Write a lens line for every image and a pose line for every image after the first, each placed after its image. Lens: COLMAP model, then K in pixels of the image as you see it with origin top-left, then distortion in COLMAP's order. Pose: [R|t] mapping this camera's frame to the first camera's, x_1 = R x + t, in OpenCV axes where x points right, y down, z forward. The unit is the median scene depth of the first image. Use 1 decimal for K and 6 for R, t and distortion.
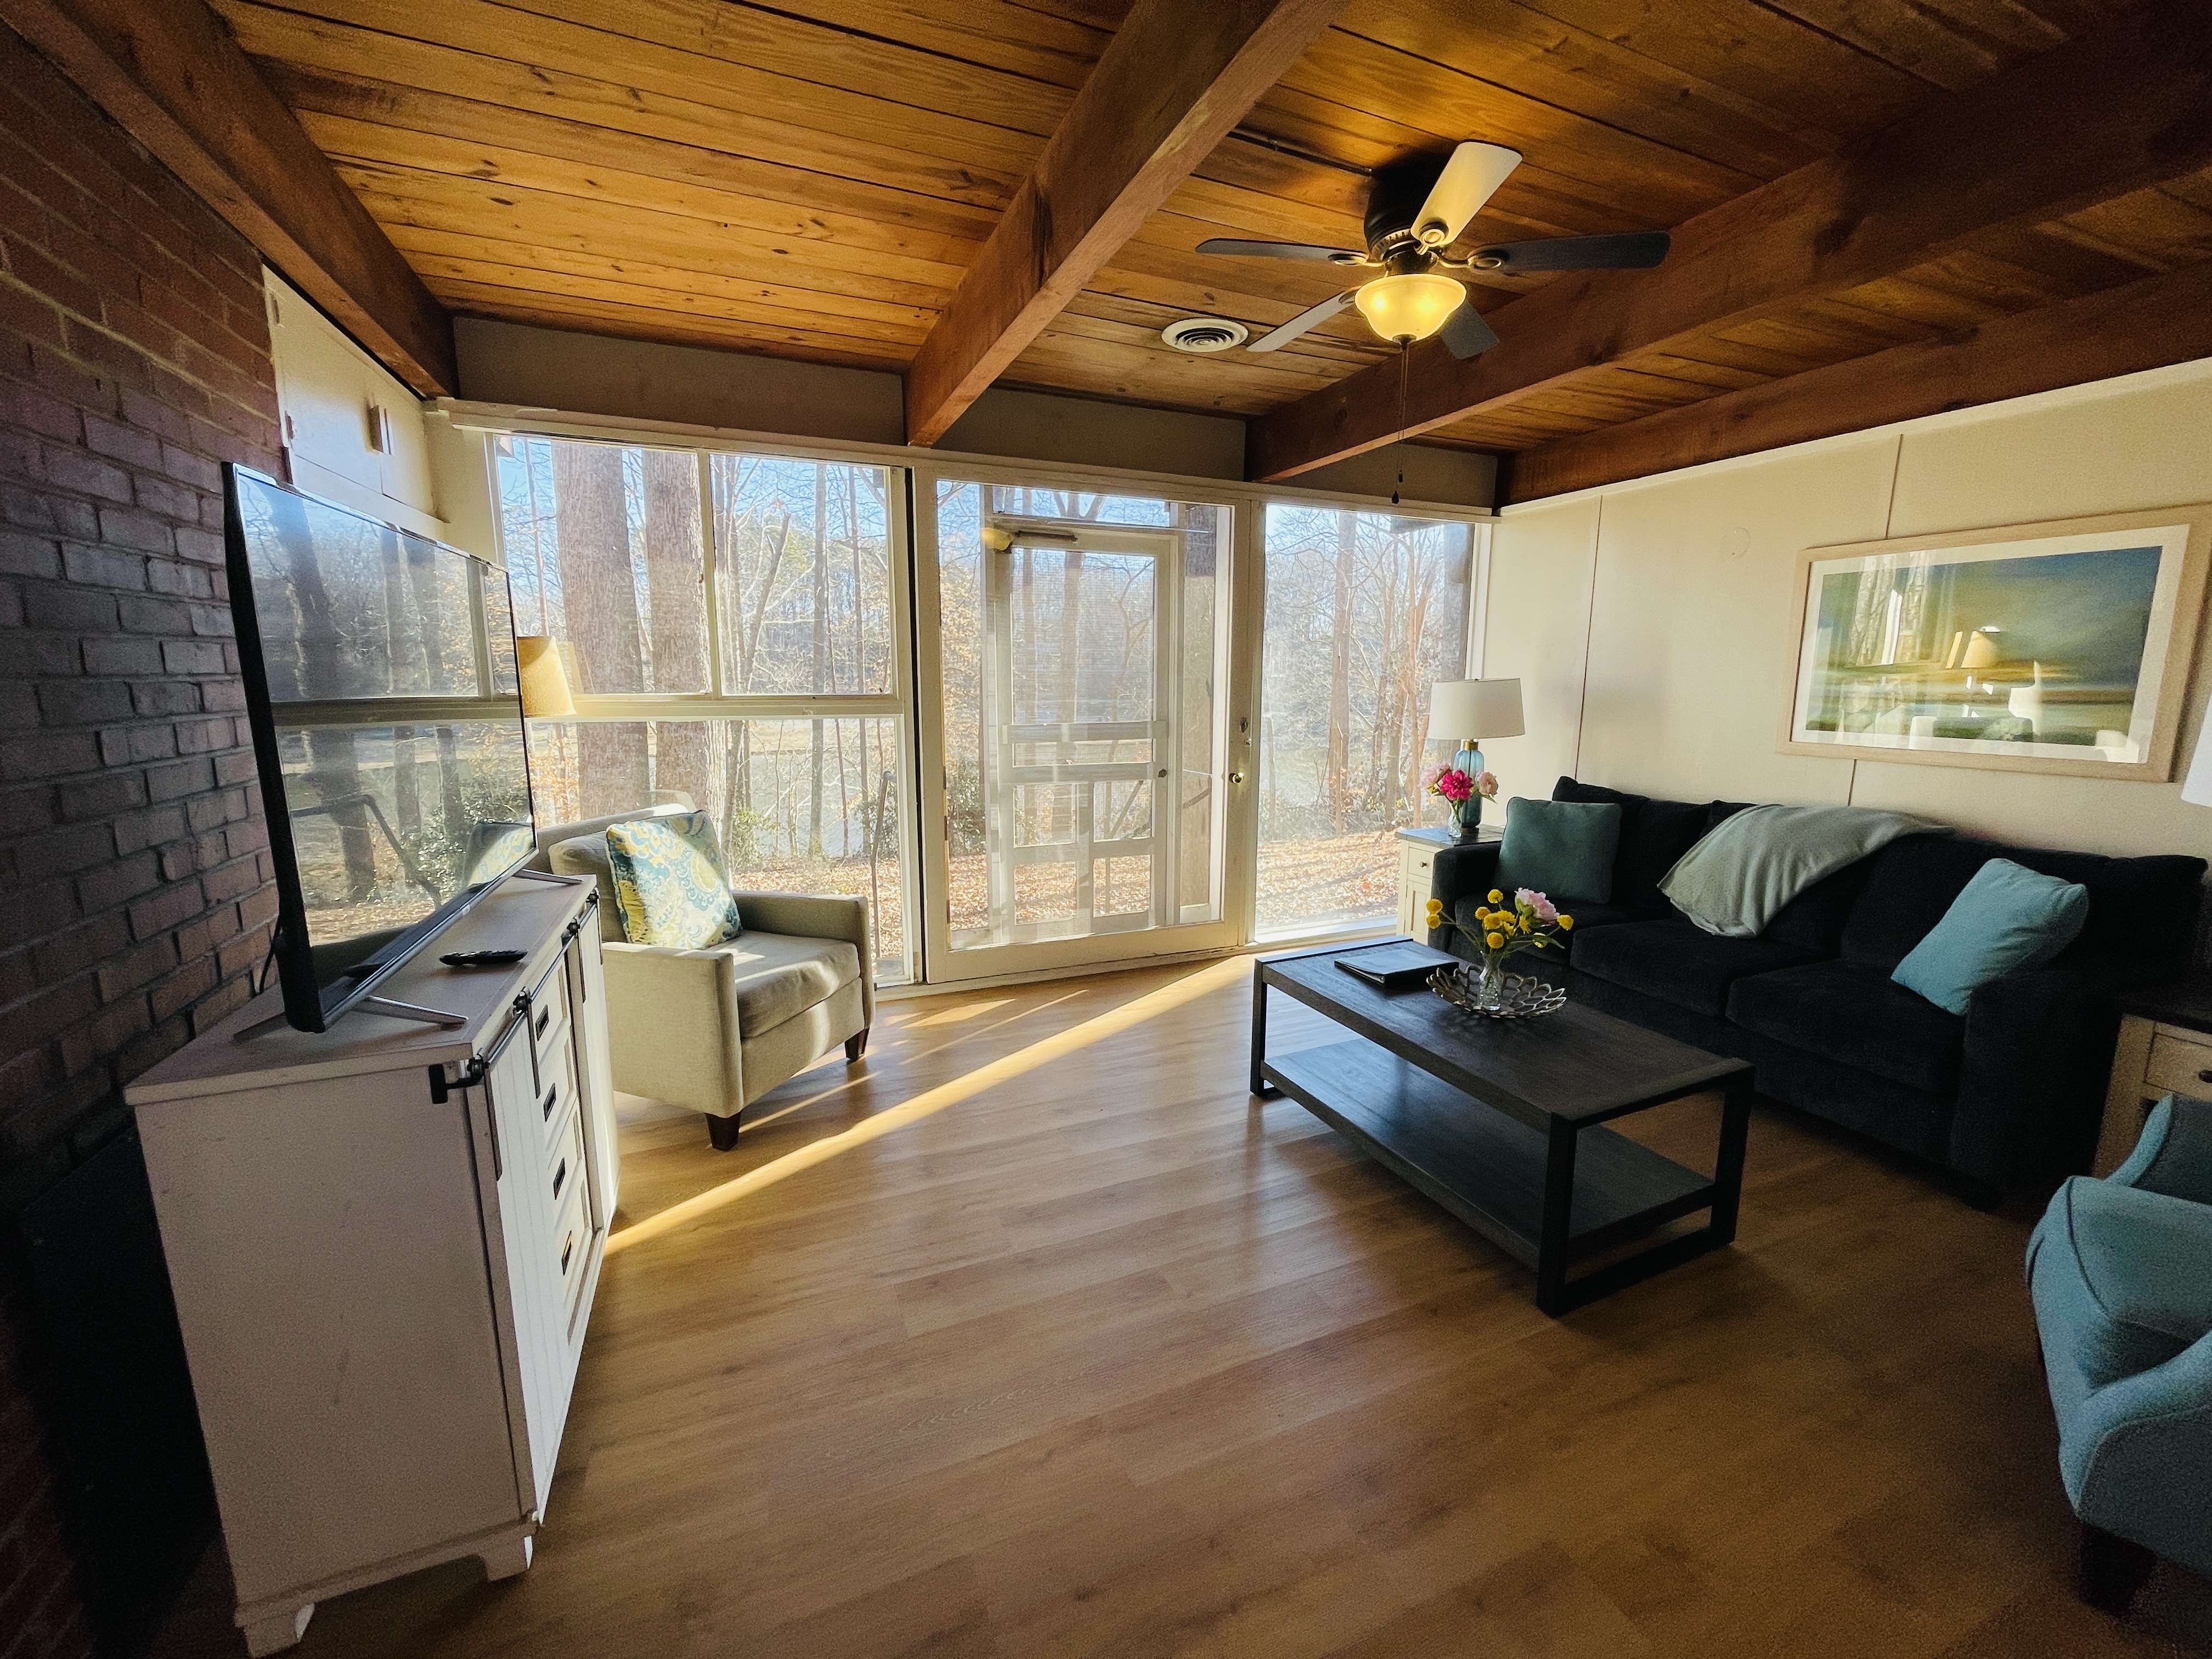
lens RADIAL K [[892.2, 0, 1108.2], [0, 892.2, 823.8], [0, 0, 1]] dist [-0.003778, 0.000100]
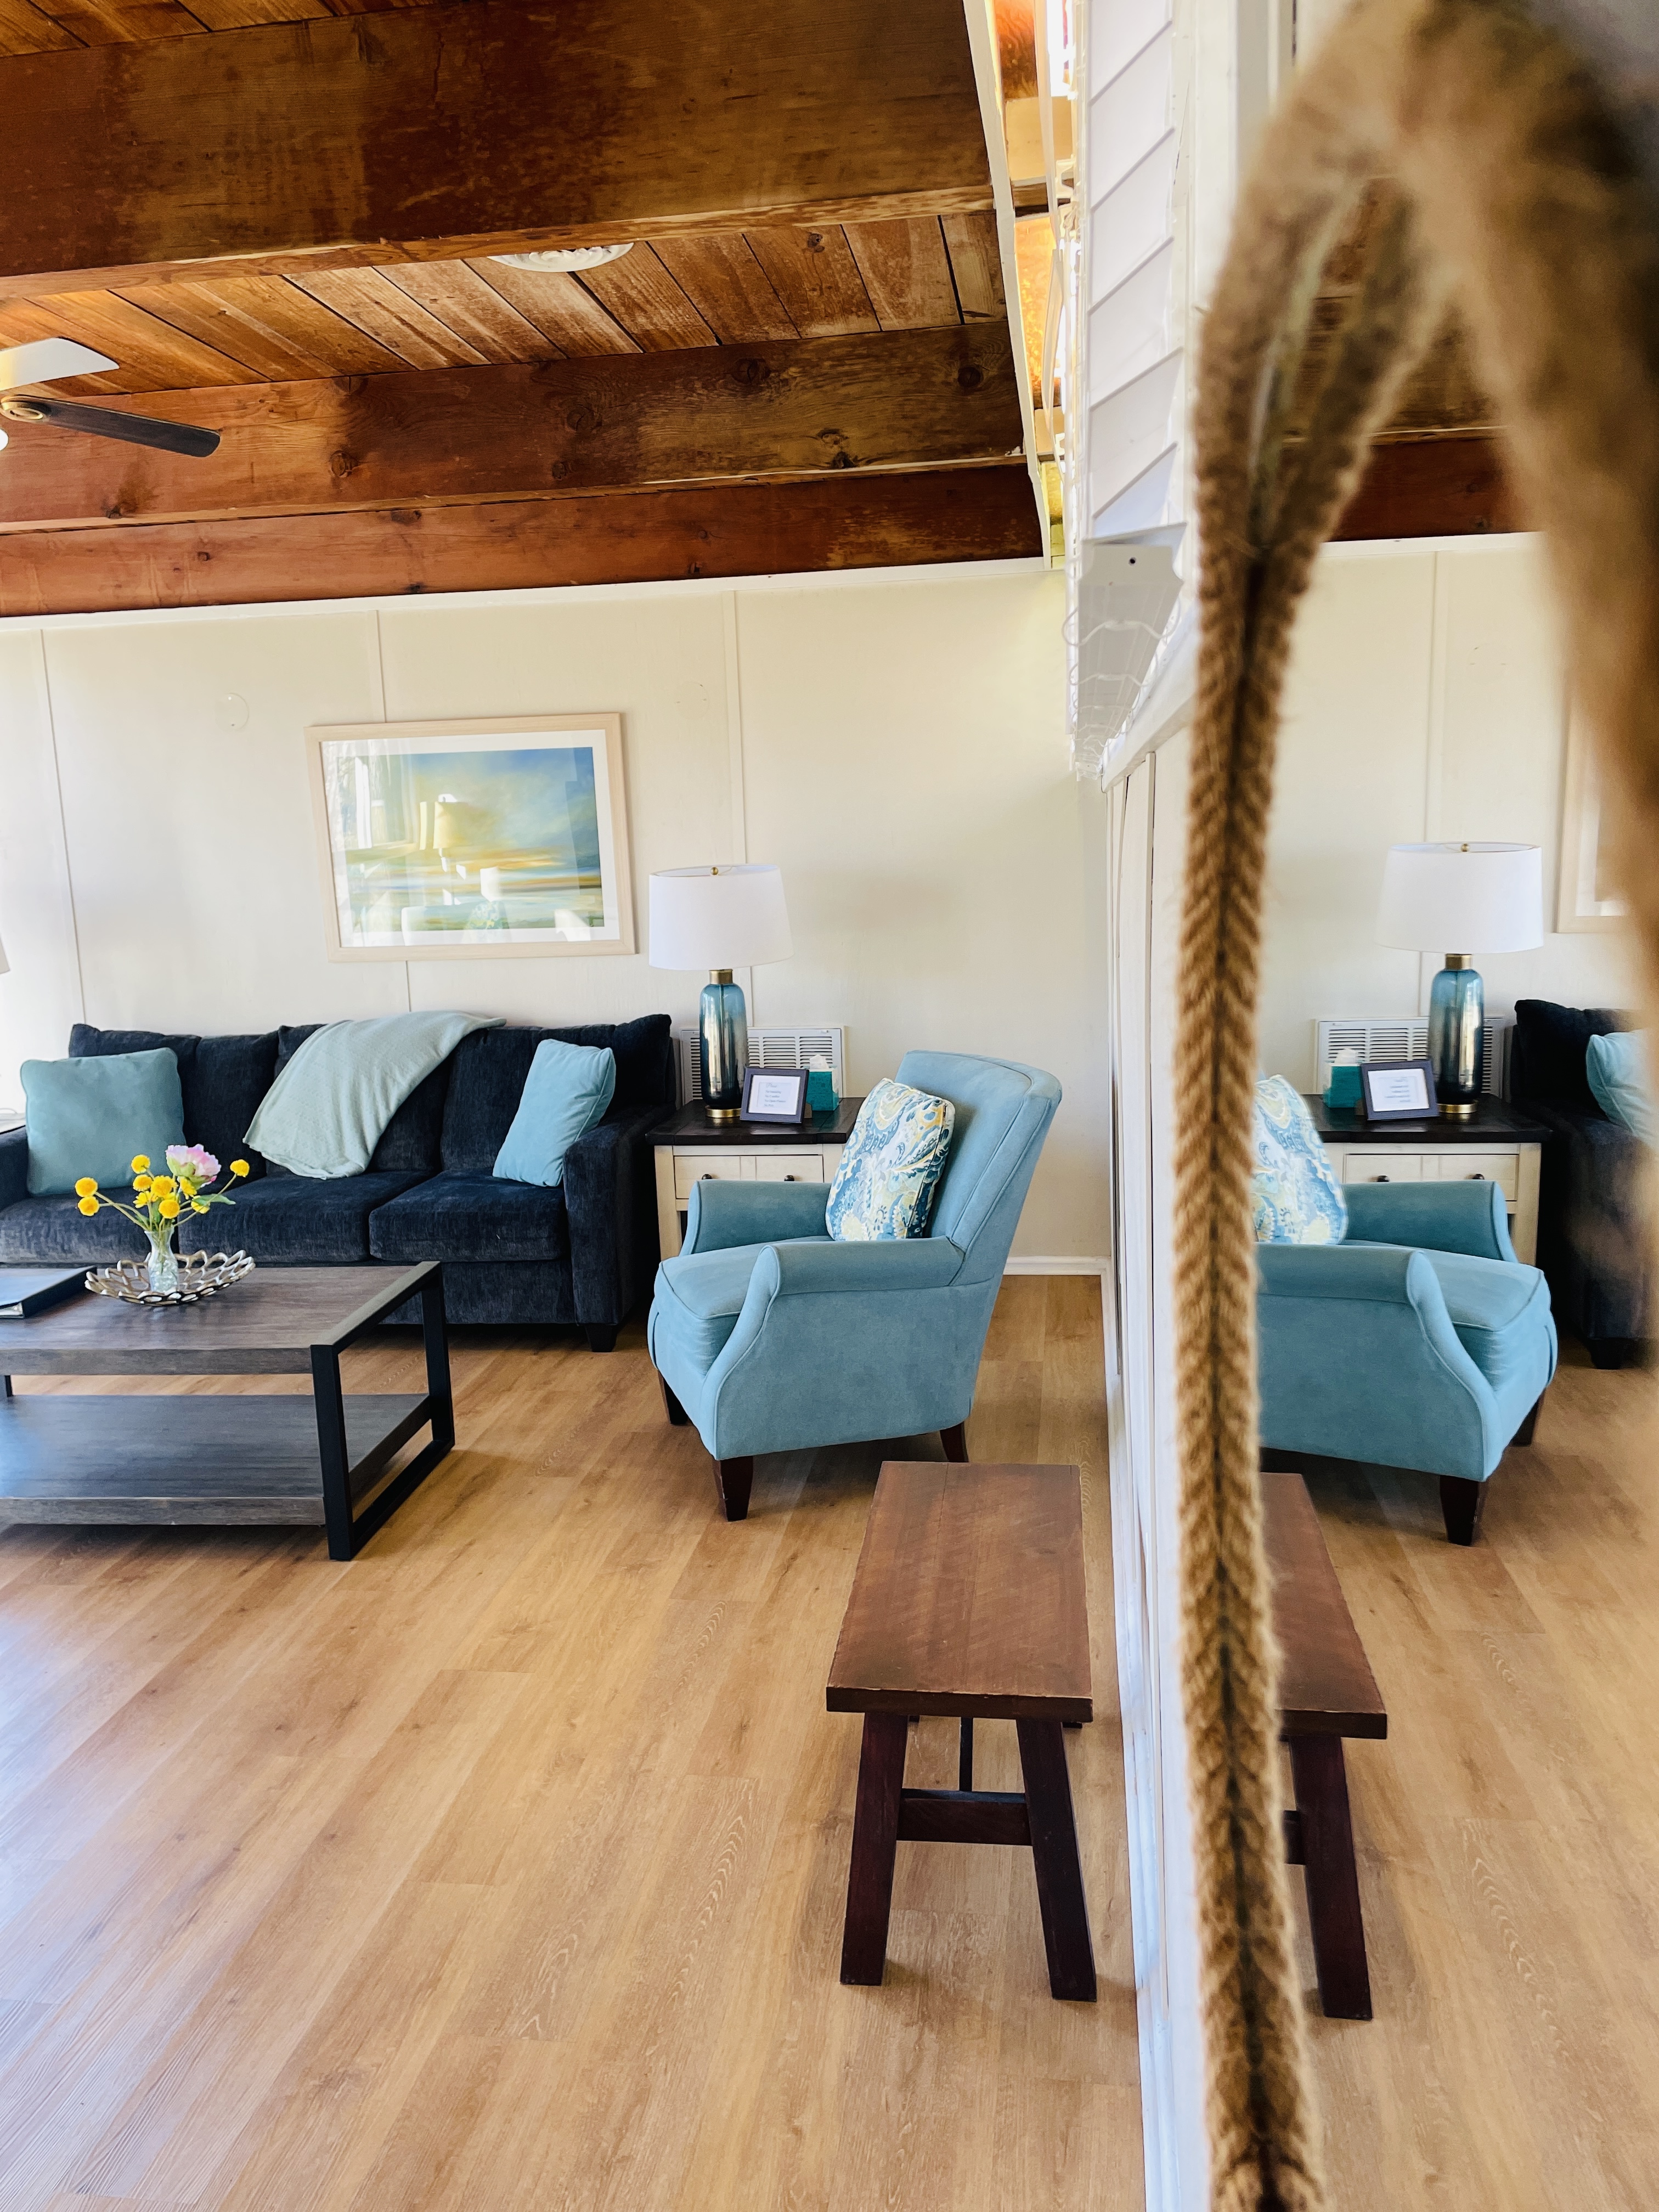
lens RADIAL K [[1663.3, 0, 830.3], [0, 1663.3, 1093.7], [0, 0, 1]] dist [0.092894, -0.110739]
pose [[0.520407, -0.156489, 0.839457, -0.436529], [0.180714, 0.980981, 0.070841, 0.020278], [-0.834577, 0.114836, 0.538790, -0.298965]]
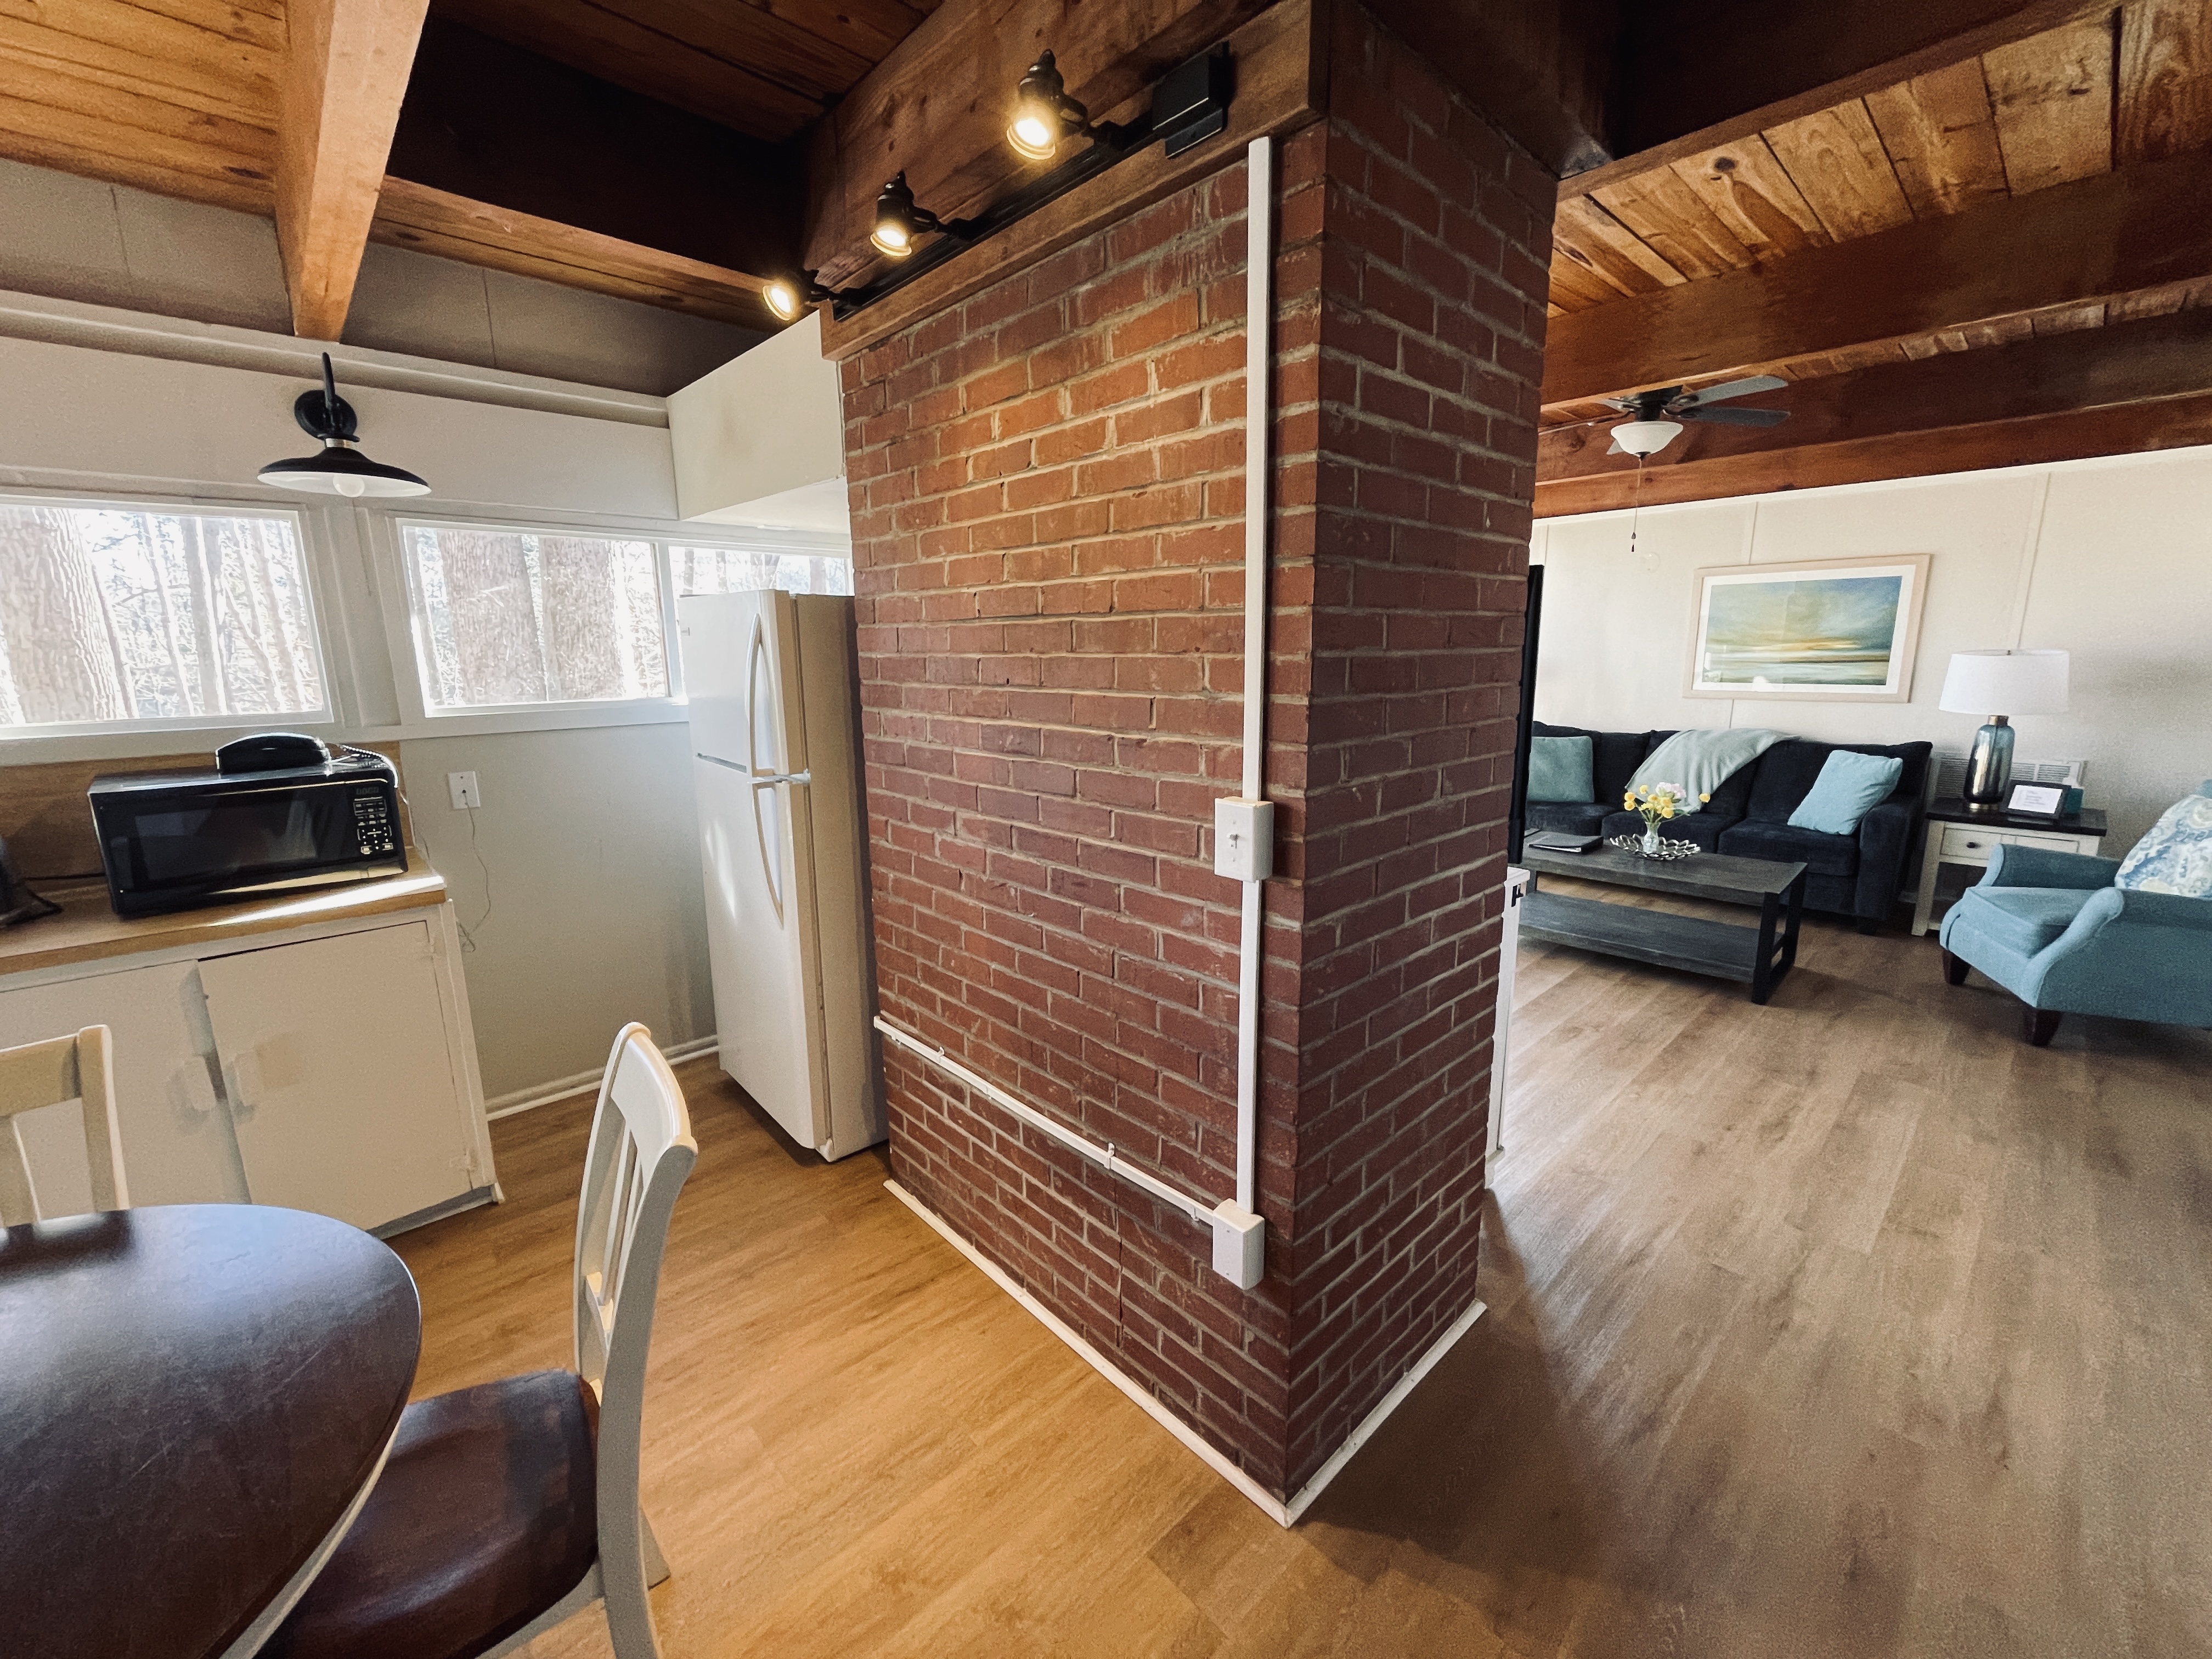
lens RADIAL K [[891.7, 0, 1107.0], [0, 891.7, 825.6], [0, 0, 1]] dist [-0.003918, -0.000324]
pose [[0.941185, -0.084831, 0.327071, -0.881990], [0.075240, 0.996285, 0.041890, 0.003926], [-0.329409, -0.014817, 0.944071, -0.185468]]
